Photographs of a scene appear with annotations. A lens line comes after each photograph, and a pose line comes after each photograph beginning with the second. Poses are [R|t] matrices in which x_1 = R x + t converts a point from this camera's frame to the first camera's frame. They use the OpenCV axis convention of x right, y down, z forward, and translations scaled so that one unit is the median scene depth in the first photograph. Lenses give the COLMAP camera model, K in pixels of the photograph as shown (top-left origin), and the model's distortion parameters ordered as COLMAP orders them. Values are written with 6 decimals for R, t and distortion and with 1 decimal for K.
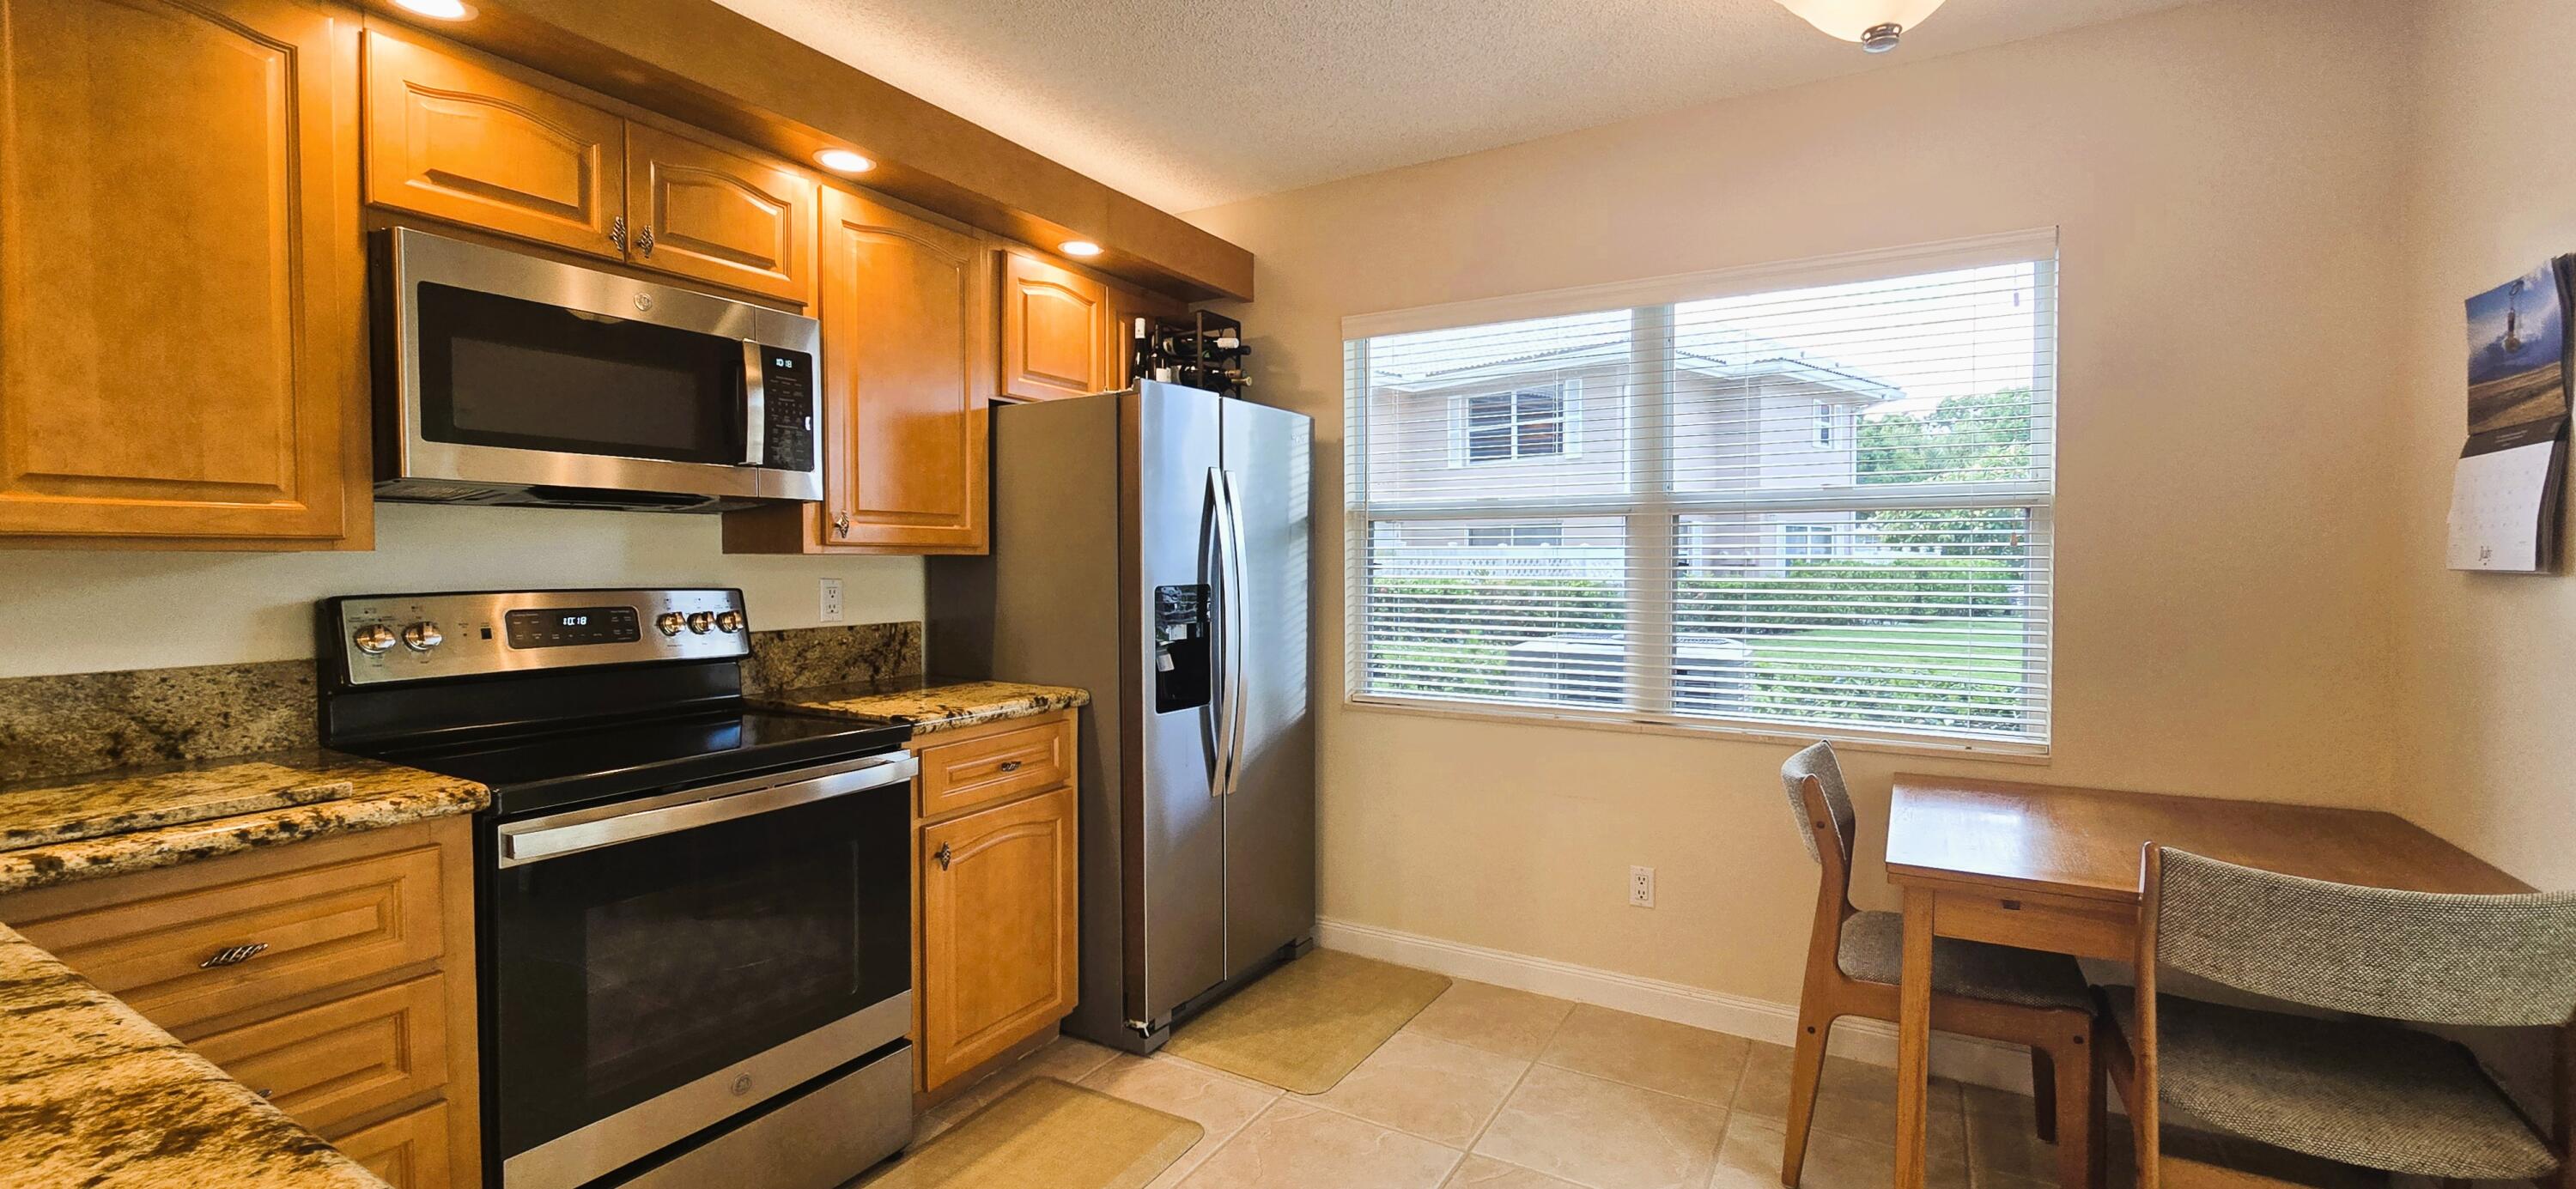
lens RADIAL K [[1063.9, 0, 1294.4], [0, 1063.9, 587.1], [0, 0, 1]] dist [0.017924, -0.010719]
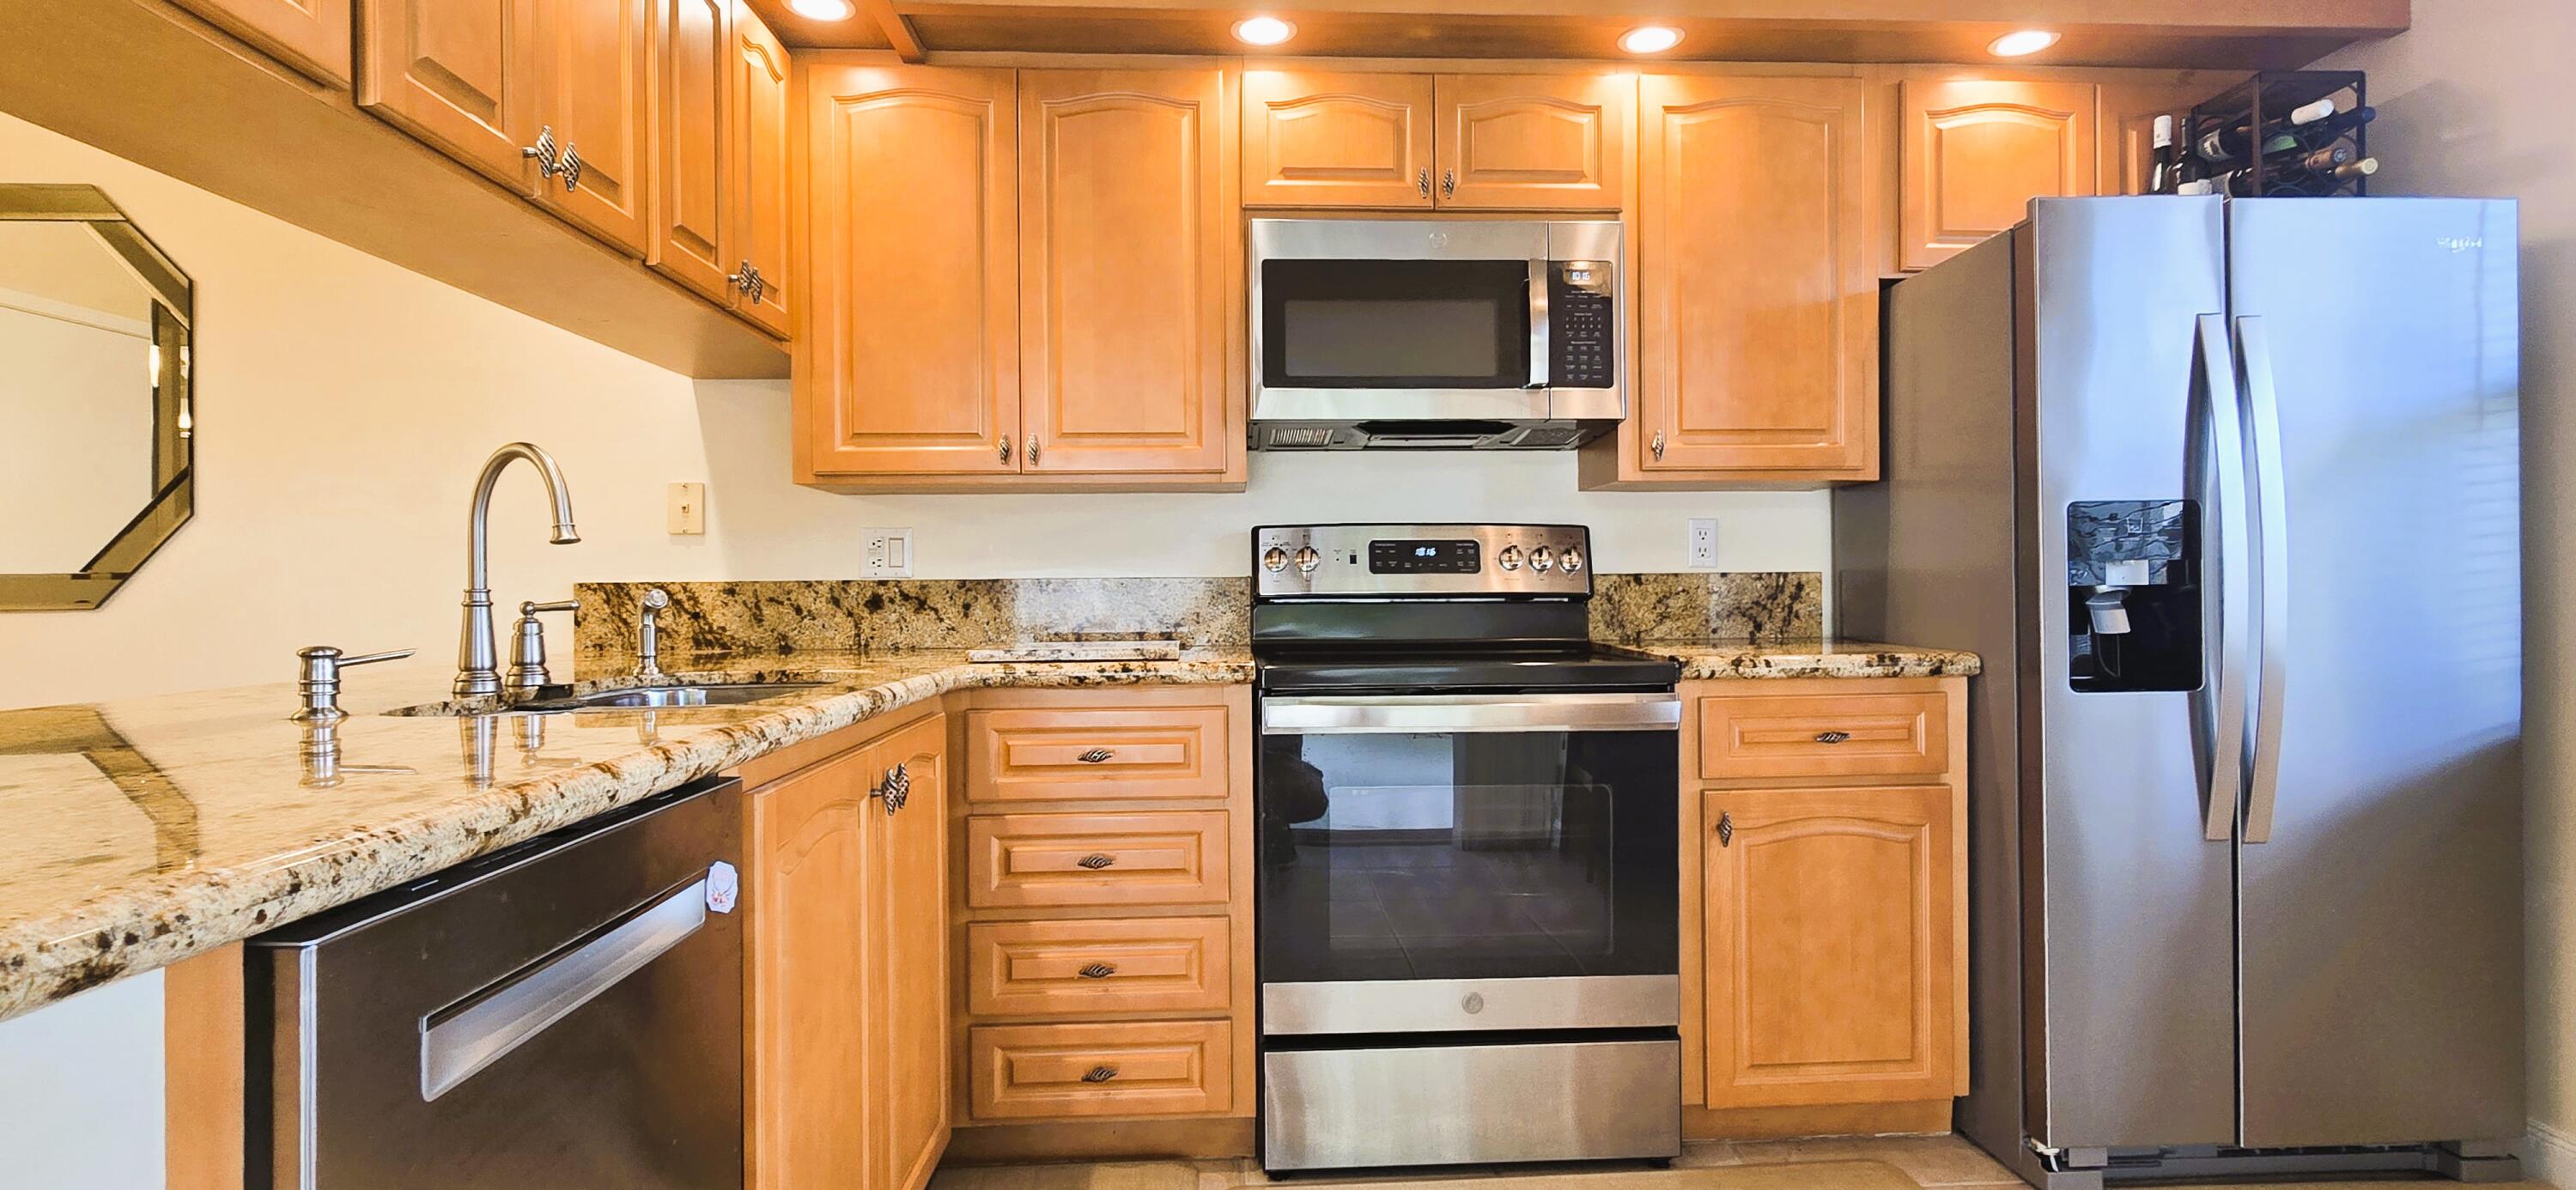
lens RADIAL K [[1290.9, 0, 1282.3], [0, 1290.9, 583.3], [0, 0, 1]] dist [-0.000044, -0.000390]
pose [[0.543818, -0.004944, -0.839189, 0.283312], [-0.013966, 0.999791, -0.014941, 0.069922], [0.839087, 0.019845, 0.543635, 0.140935]]
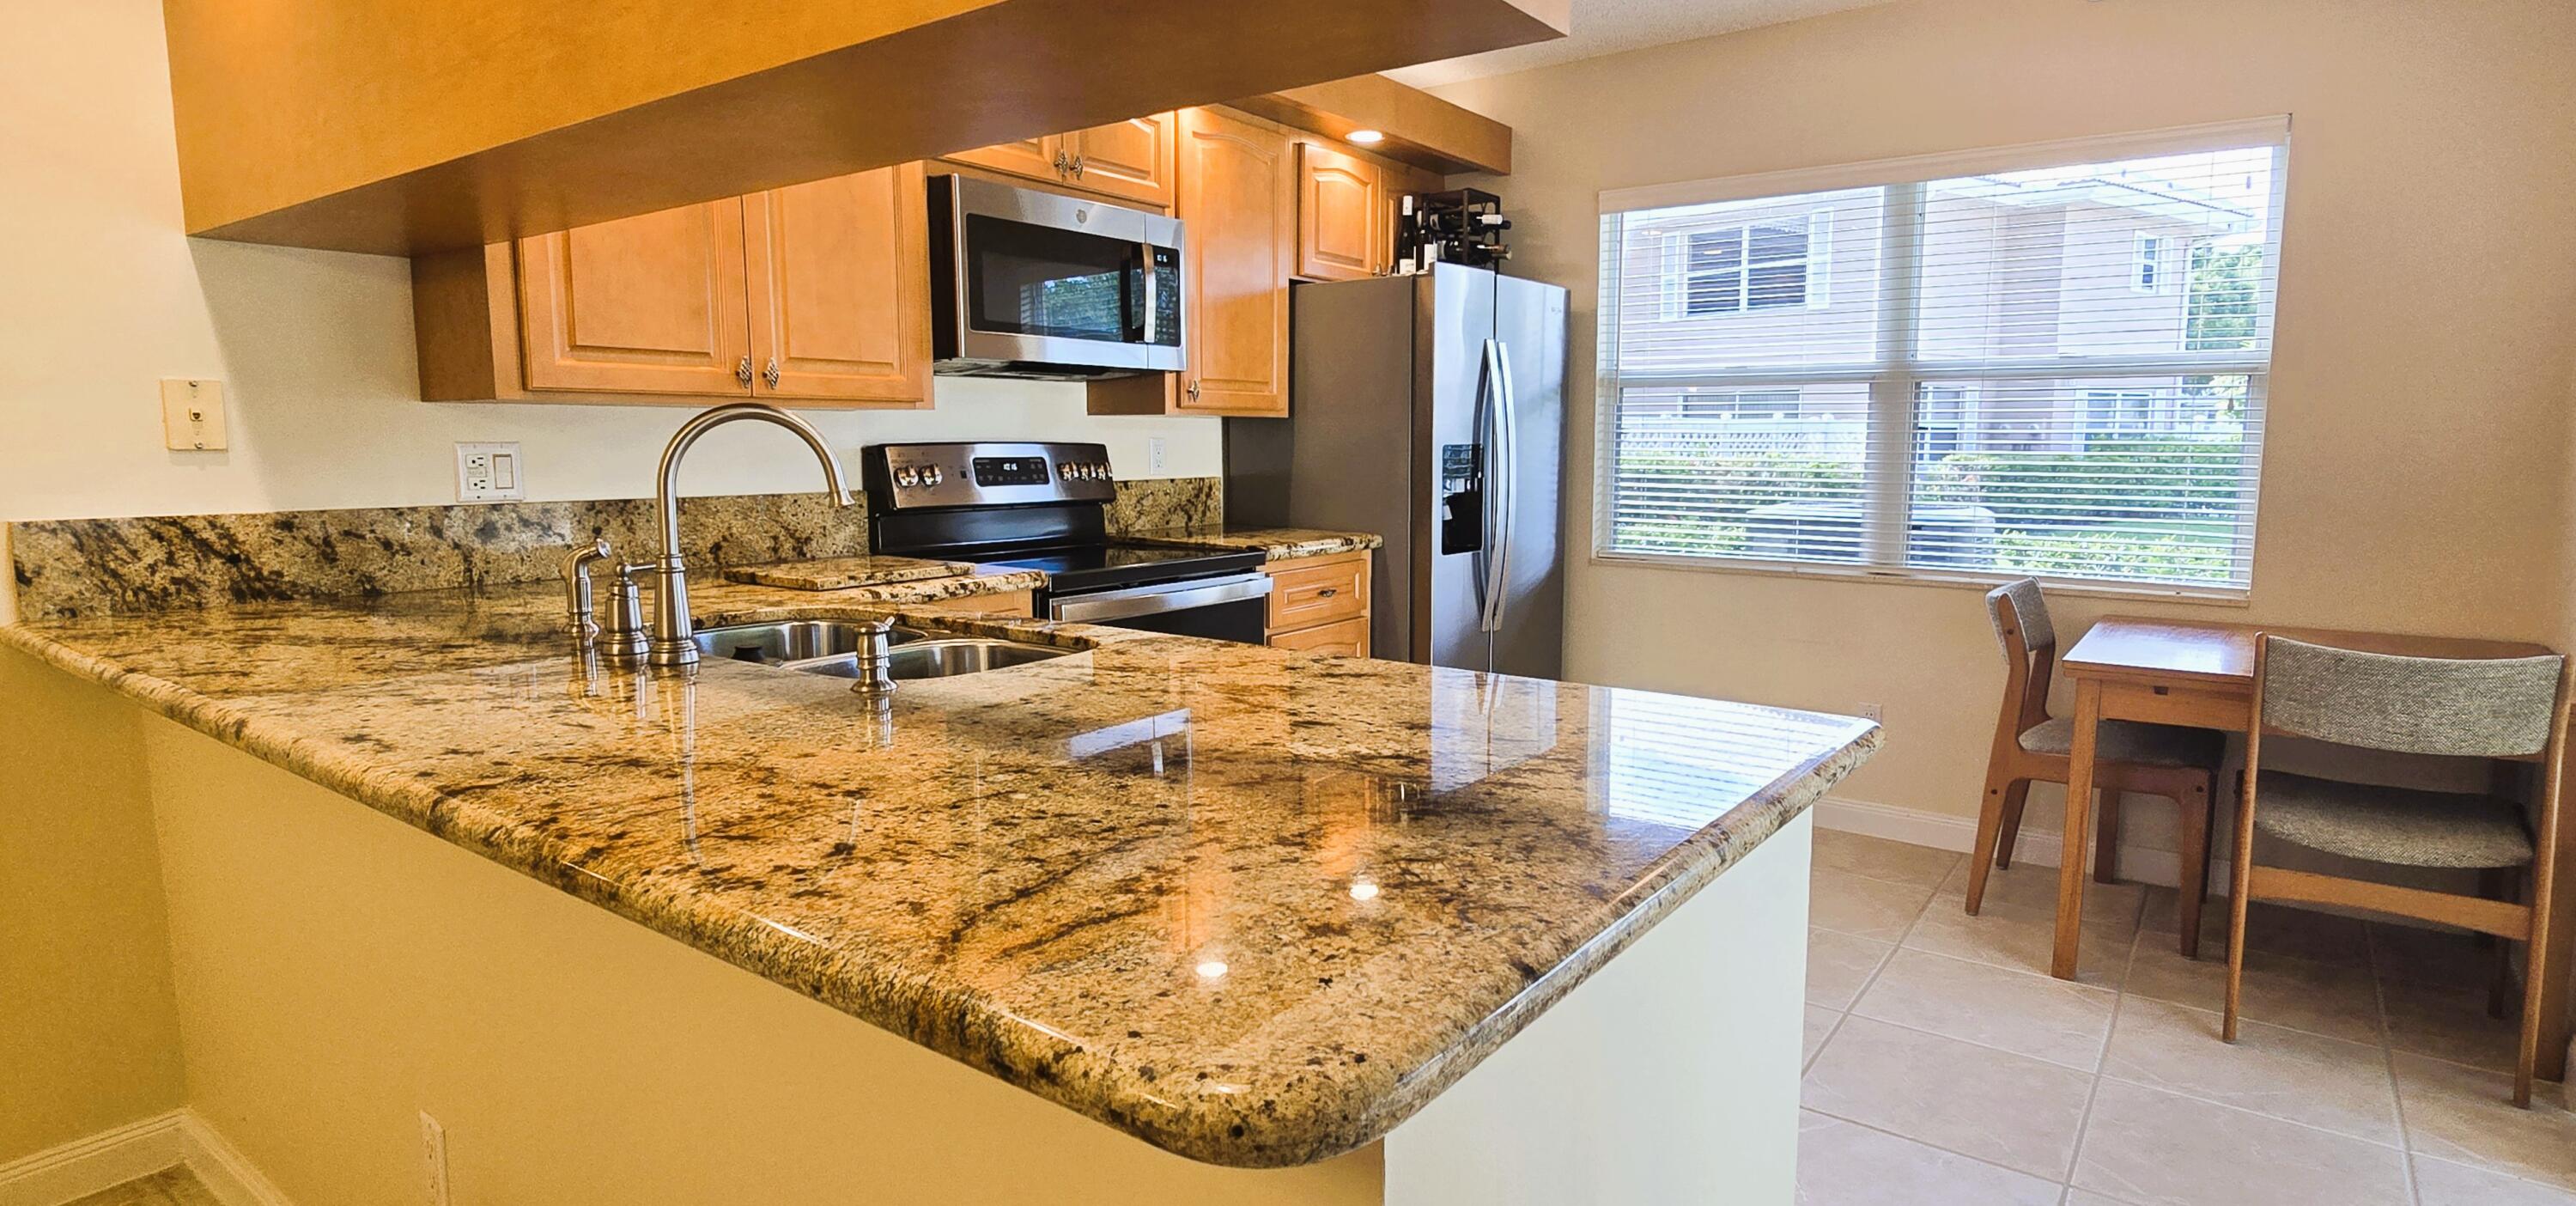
lens RADIAL K [[1308.8, 0, 1305.8], [0, 1308.8, 597.8], [0, 0, 1]] dist [-0.000682, -0.000833]
pose [[0.994238, 0.017279, -0.105791, -0.124993], [-0.006821, 0.995120, 0.098432, 0.025569], [0.106976, -0.097143, 0.989505, -0.436399]]
